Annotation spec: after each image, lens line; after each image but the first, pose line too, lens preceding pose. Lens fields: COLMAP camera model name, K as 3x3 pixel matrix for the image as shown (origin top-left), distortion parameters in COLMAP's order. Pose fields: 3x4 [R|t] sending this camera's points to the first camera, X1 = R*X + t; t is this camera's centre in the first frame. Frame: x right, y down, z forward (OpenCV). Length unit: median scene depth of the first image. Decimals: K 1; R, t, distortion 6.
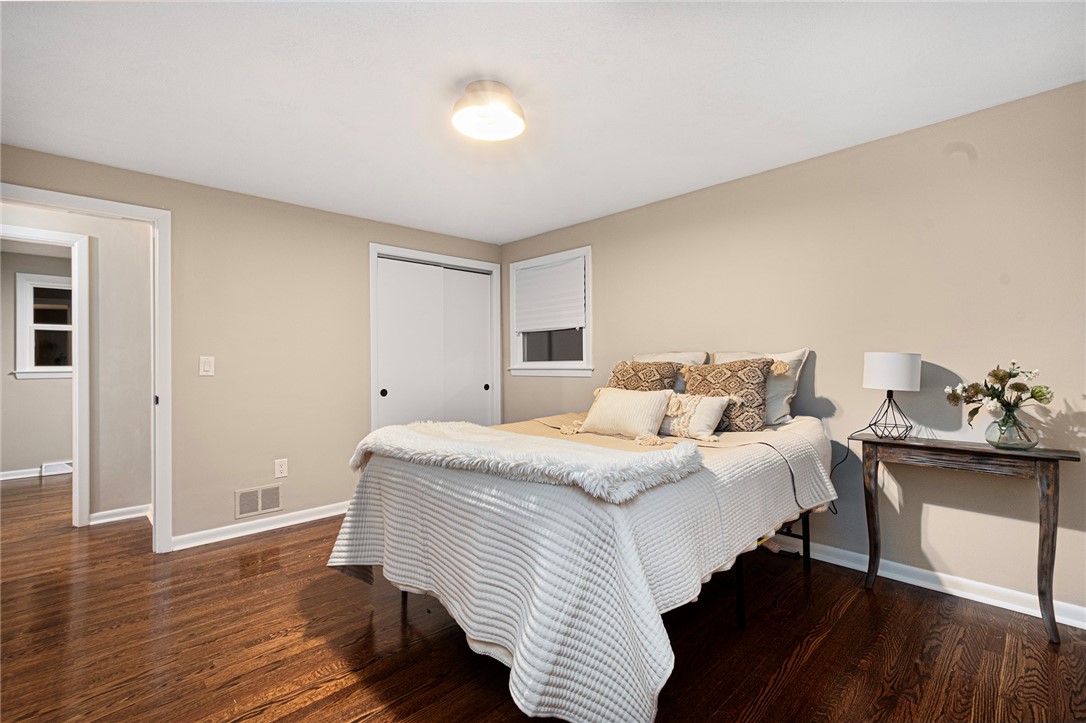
lens RADIAL K [[484.9, 0, 543.0], [0, 484.9, 361.5], [0, 0, 1]] dist [-0.000046, -0.000140]
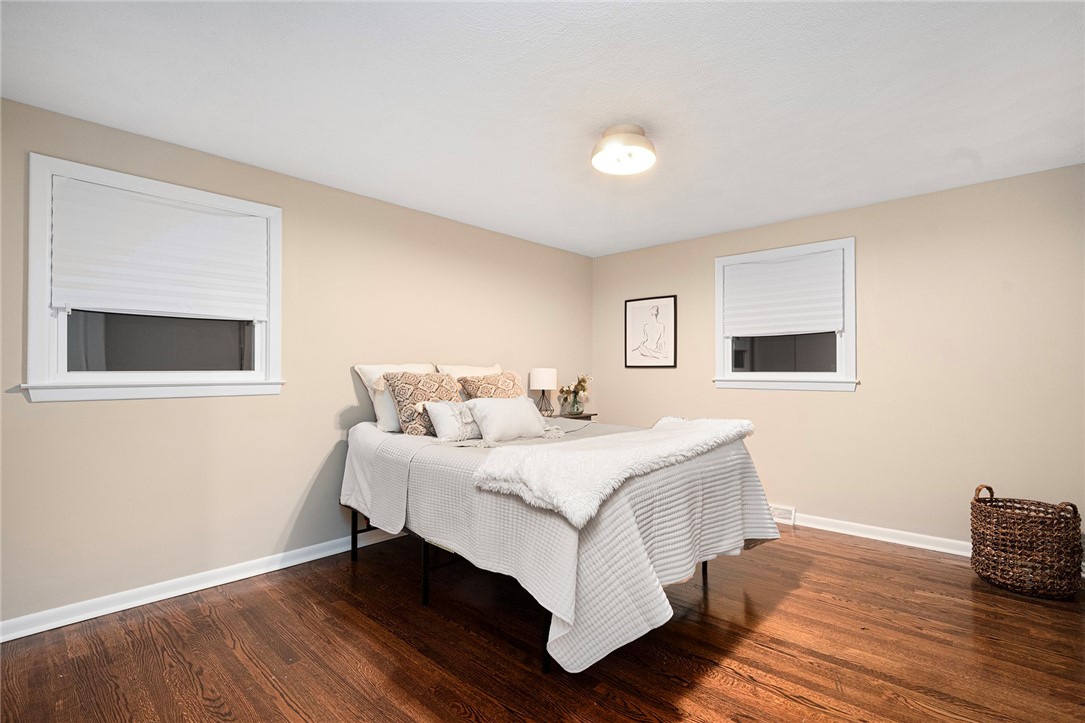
lens RADIAL K [[521.8, 0, 542.5], [0, 521.8, 361.5], [0, 0, 1]] dist [-0.001483, -0.000263]
pose [[-0.043643, 0.017573, 0.998893, -0.681635], [-0.001081, 0.999844, -0.017637, -0.000871], [-0.999047, -0.001850, -0.043617, 0.641403]]
